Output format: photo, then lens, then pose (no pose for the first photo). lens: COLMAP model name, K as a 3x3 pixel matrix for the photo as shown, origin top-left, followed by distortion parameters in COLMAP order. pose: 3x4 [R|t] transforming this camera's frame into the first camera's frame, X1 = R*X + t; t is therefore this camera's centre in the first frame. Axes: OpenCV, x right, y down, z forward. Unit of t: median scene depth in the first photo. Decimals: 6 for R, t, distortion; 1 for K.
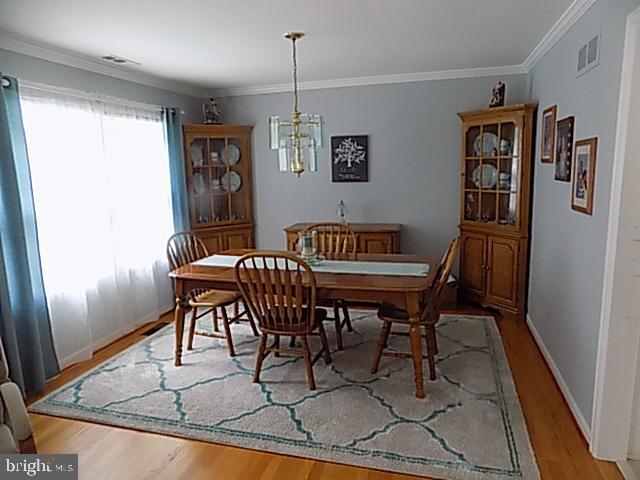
lens RADIAL K [[427.8, 0, 318.2], [0, 427.8, 239.7], [0, 0, 1]] dist [-0.026143, 0.006125]
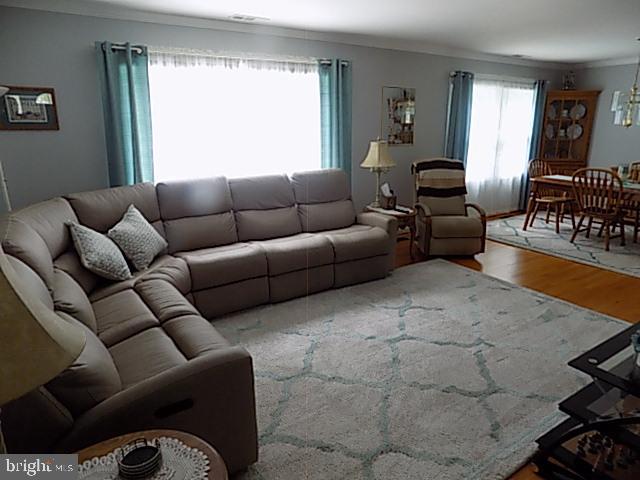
lens RADIAL K [[427.8, 0, 318.6], [0, 427.8, 238.6], [0, 0, 1]] dist [-0.026143, 0.006125]
pose [[0.763382, 0.199128, -0.614488, 0.113058], [-0.133411, 0.979391, 0.151638, 0.154696], [0.632020, -0.033778, 0.774216, -0.875925]]
